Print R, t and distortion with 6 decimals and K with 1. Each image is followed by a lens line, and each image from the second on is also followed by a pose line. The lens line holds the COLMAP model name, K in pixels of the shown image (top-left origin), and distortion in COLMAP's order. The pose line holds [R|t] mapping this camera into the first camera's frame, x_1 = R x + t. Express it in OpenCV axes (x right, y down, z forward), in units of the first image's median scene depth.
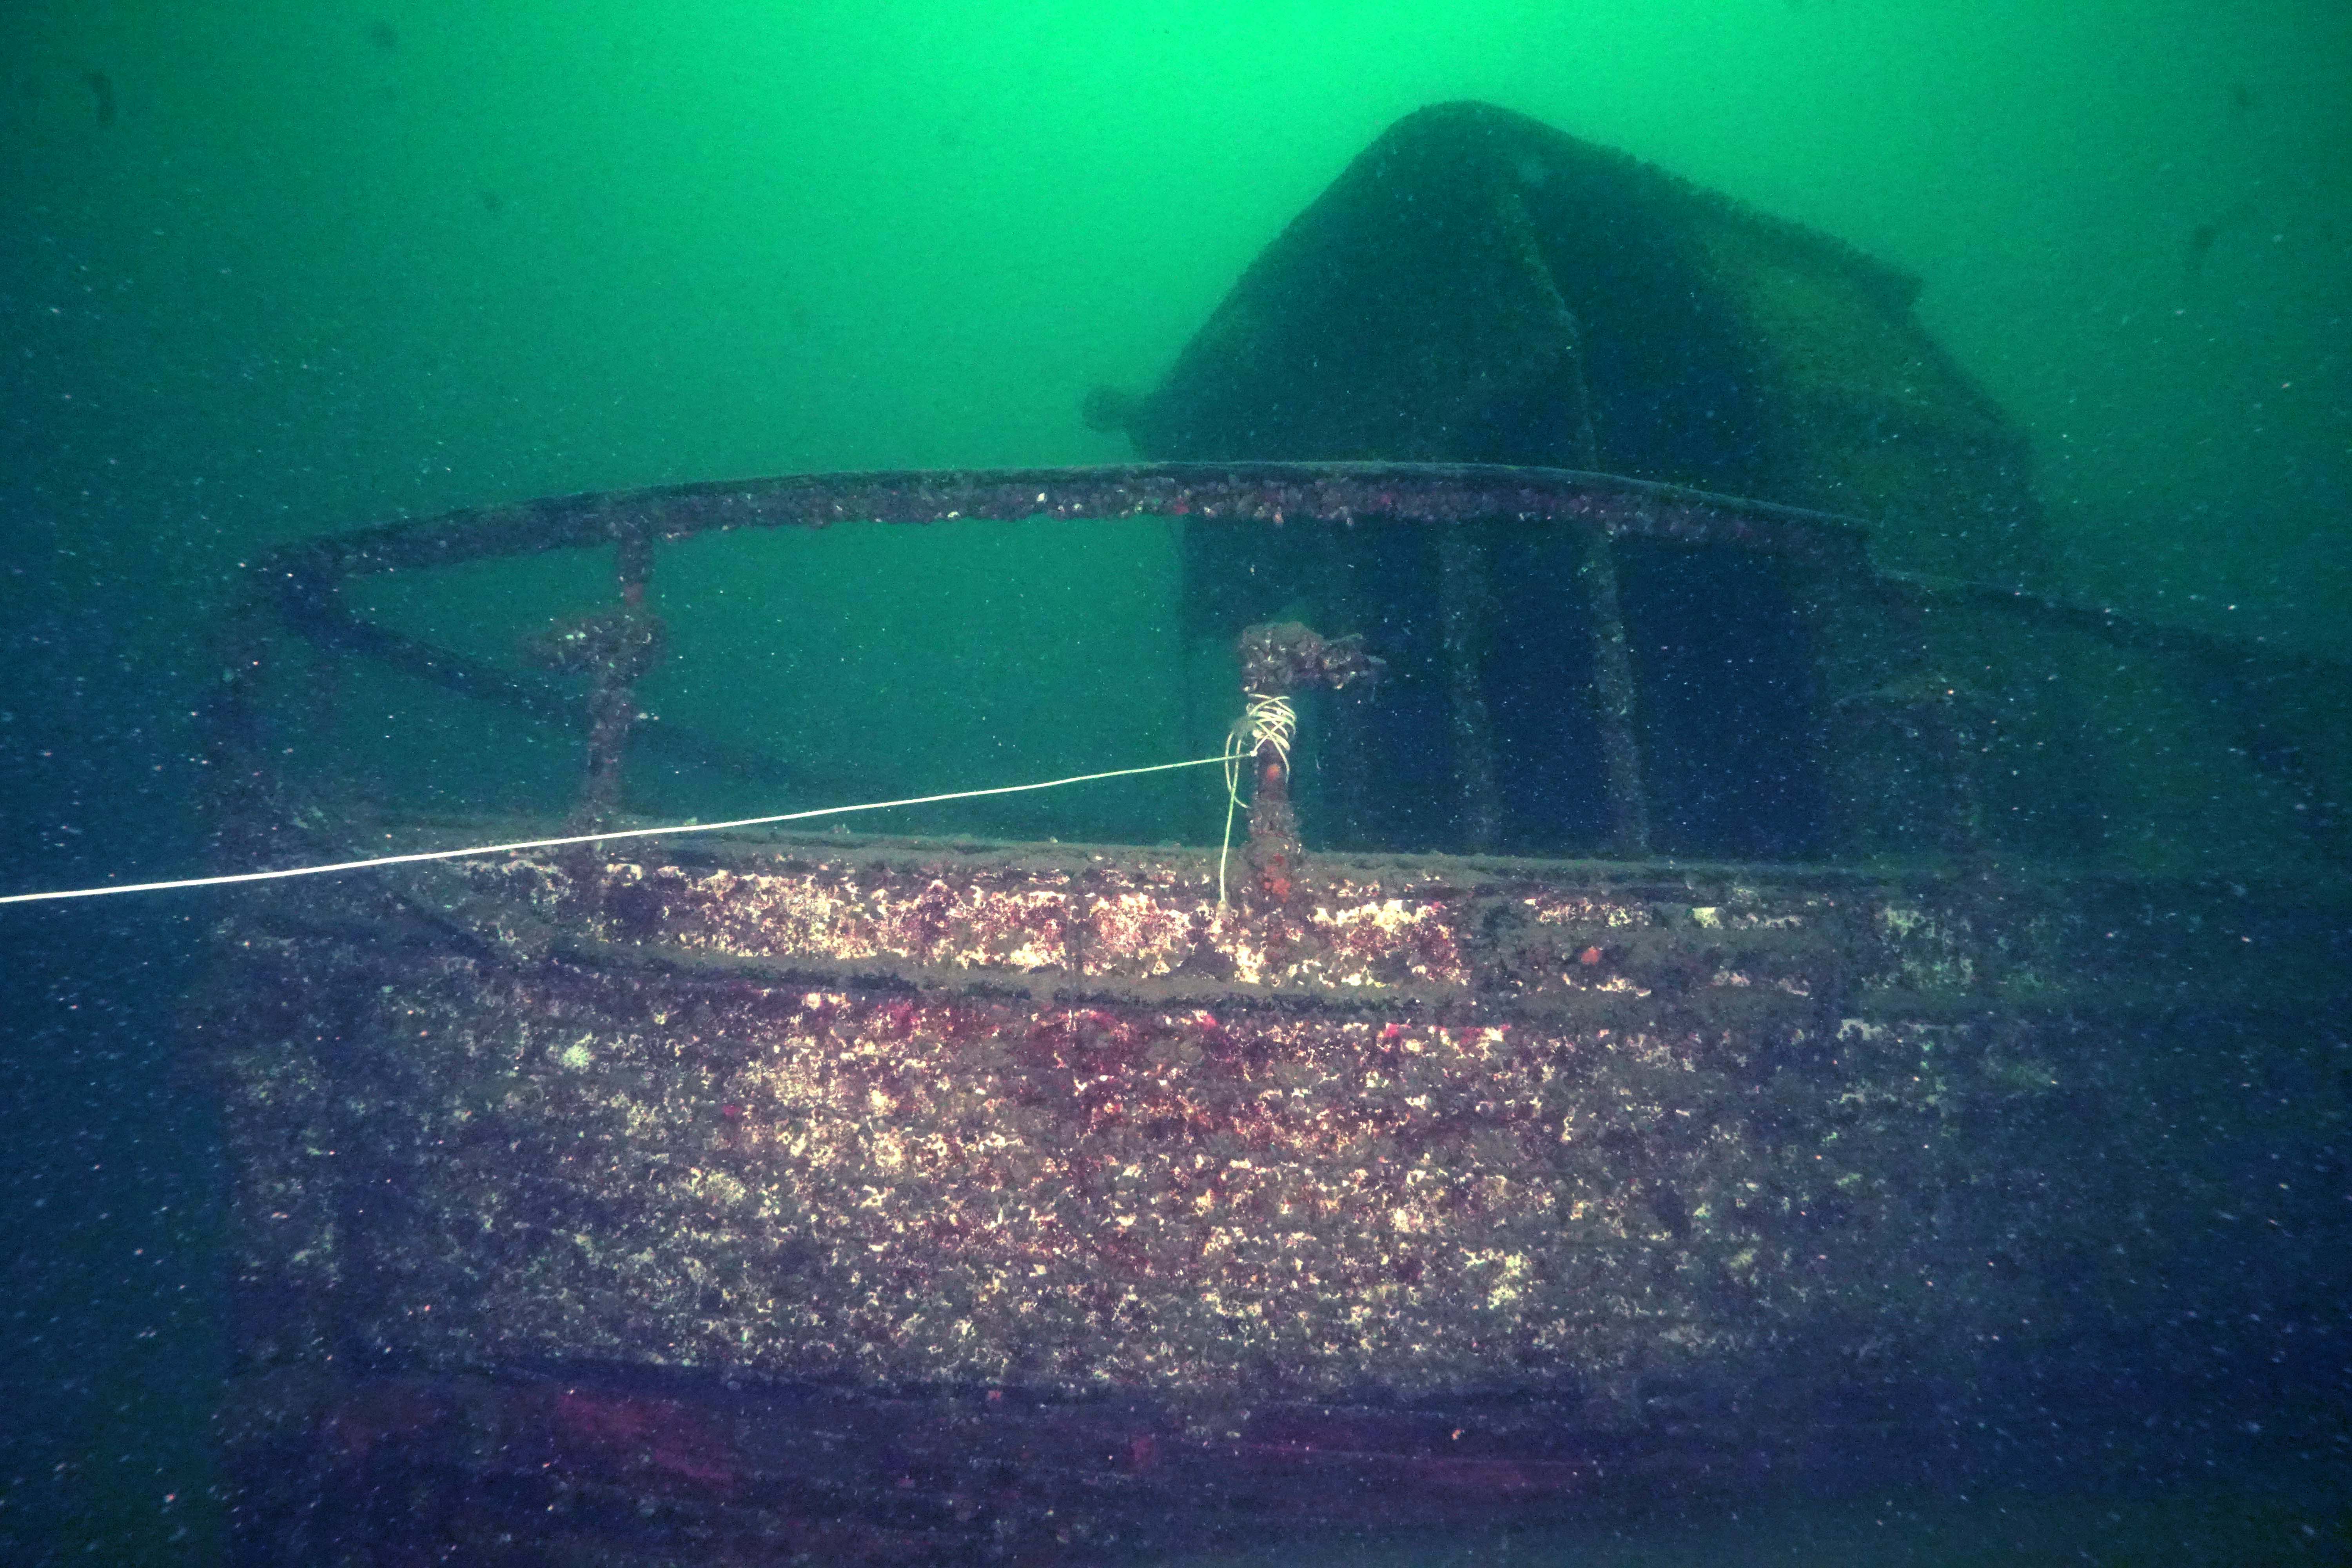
lens RADIAL K [[1098.0, 0, 1176.0], [0, 1098.0, 784.0], [0, 0, 1]] dist [-0.000108, 0.022048]
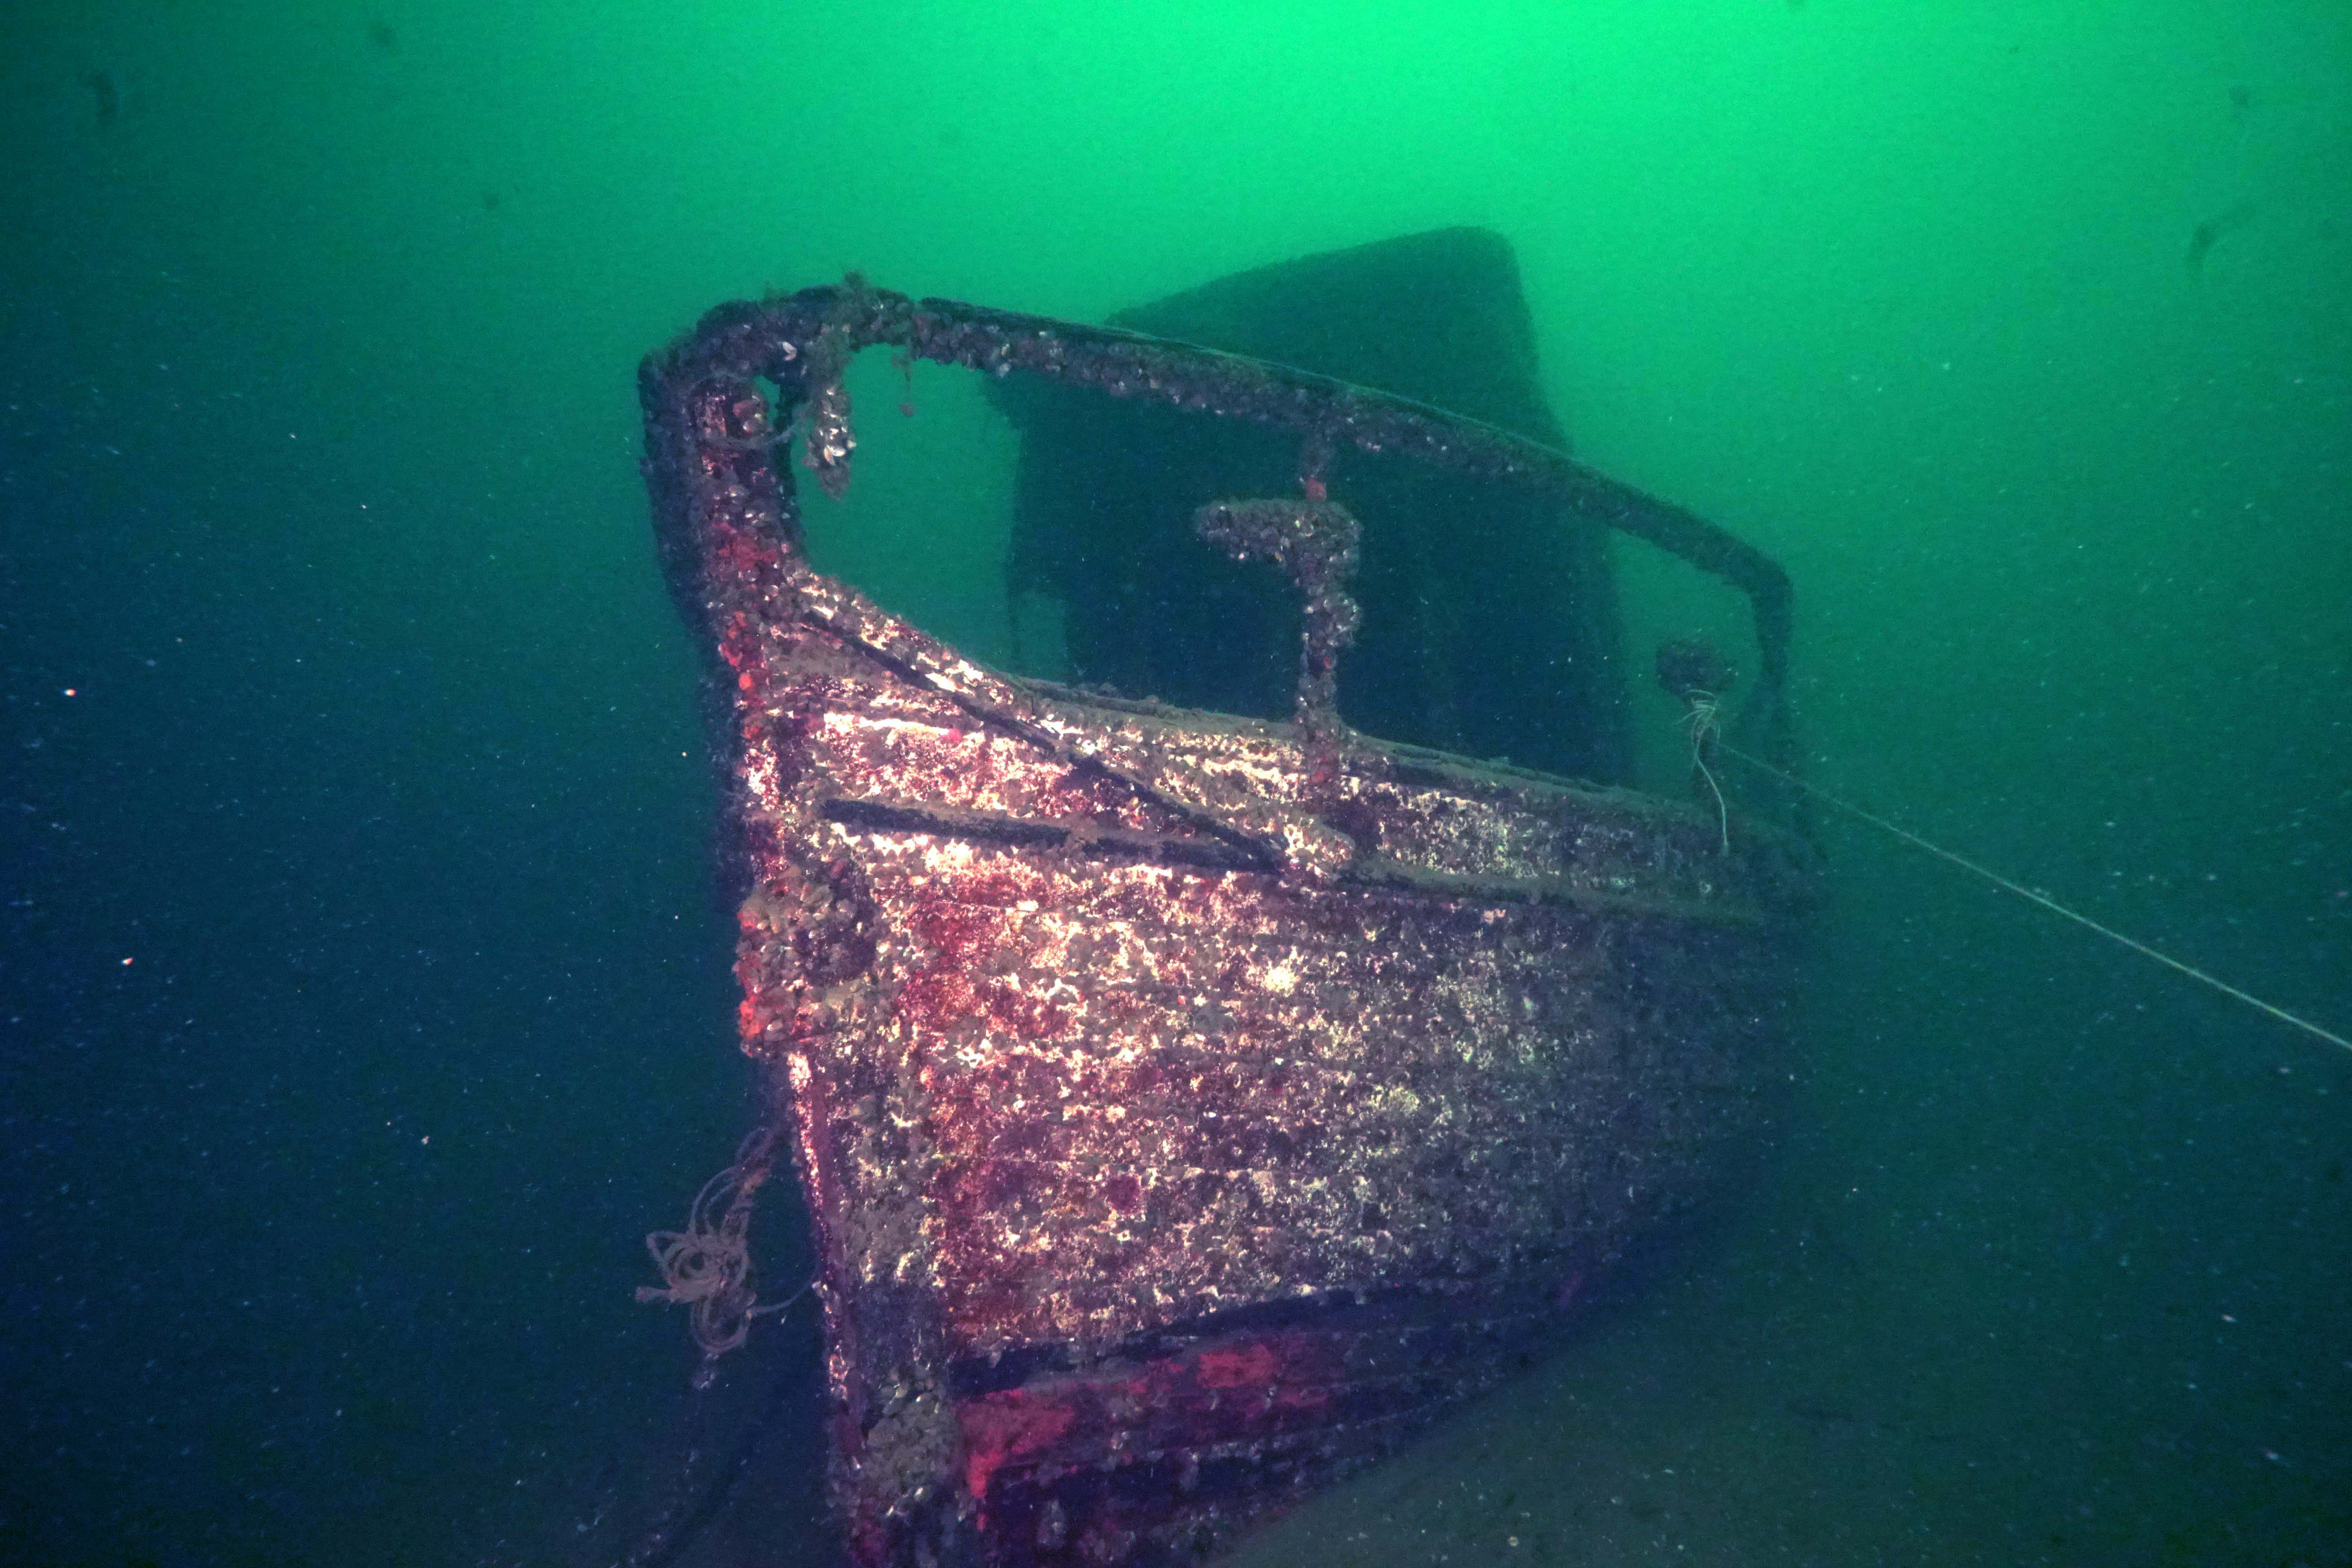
lens RADIAL K [[1166.7, 0, 1176.0], [0, 1166.7, 784.0], [0, 0, 1]] dist [0.001829, 0.000065]
pose [[0.749457, 0.084356, 0.656657, -1.291701], [-0.088296, 0.995724, -0.027139, 0.121872], [-0.656138, -0.037641, 0.753701, 0.331878]]
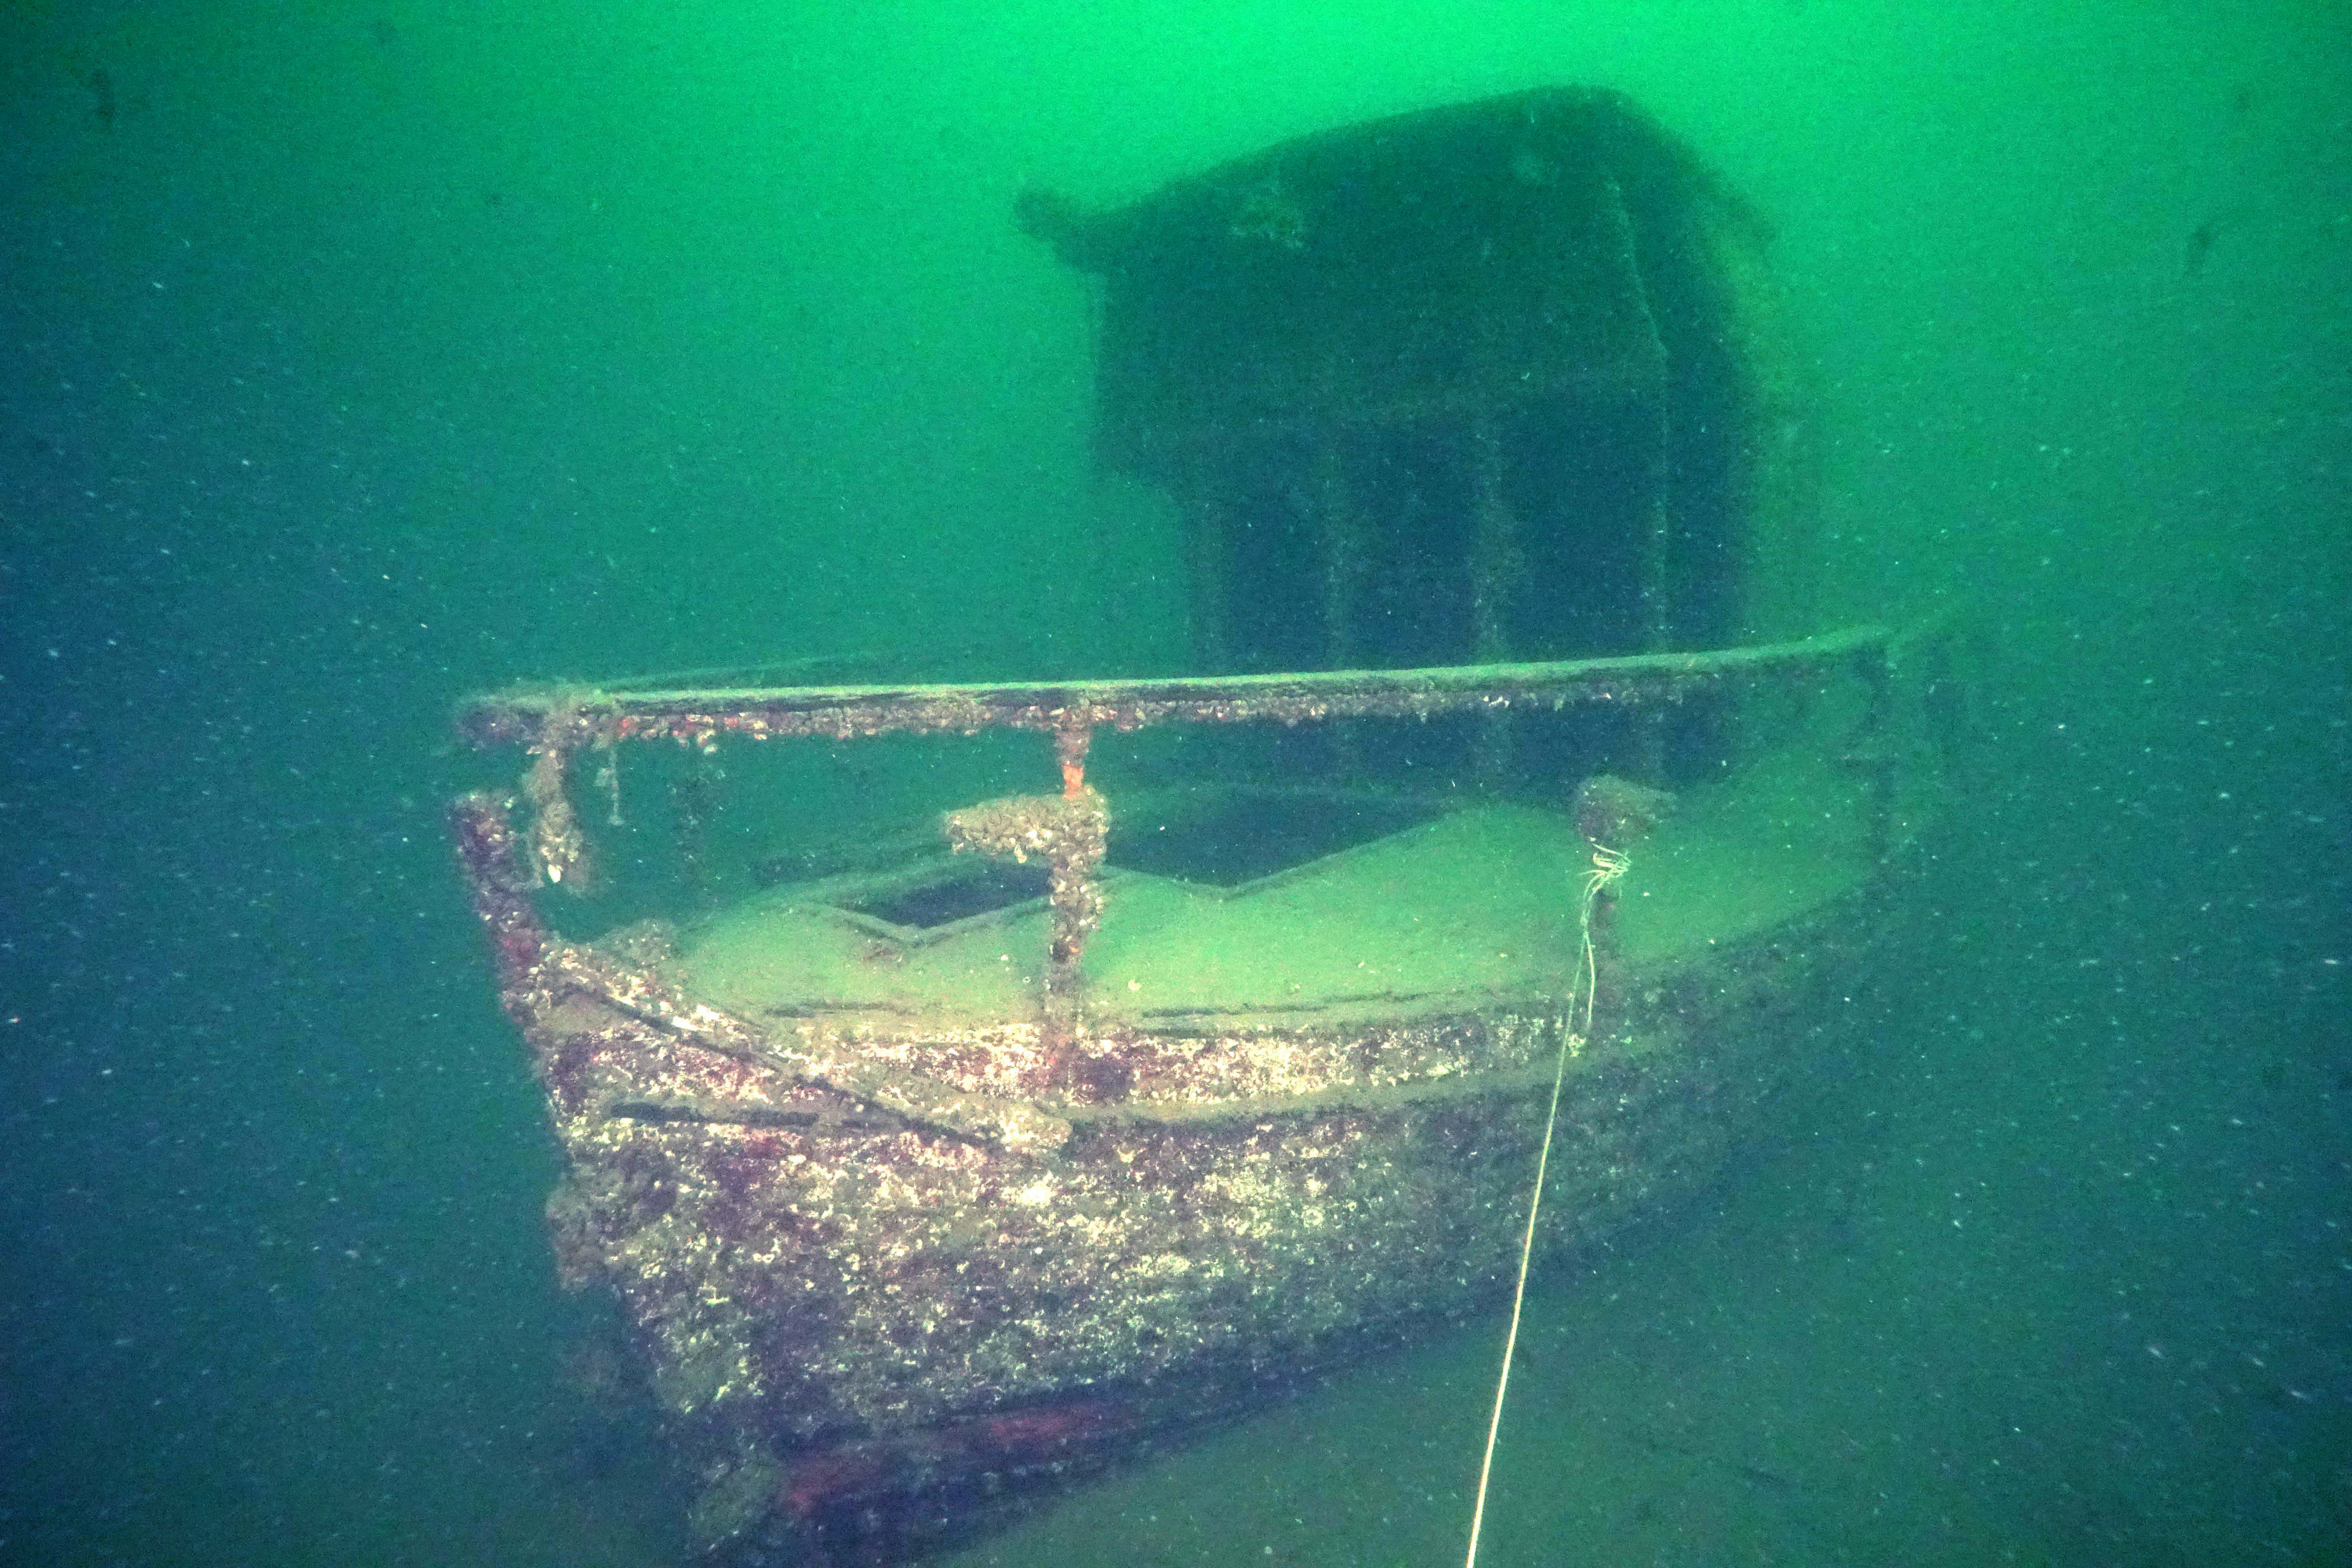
lens RADIAL K [[1166.7, 0, 1176.0], [0, 1166.7, 784.0], [0, 0, 1]] dist [0.001829, 0.000065]
pose [[0.905325, -0.079410, 0.417229, -0.884824], [-0.076558, 0.935762, 0.344221, -0.550078], [-0.417762, -0.343574, 0.841090, 0.114039]]
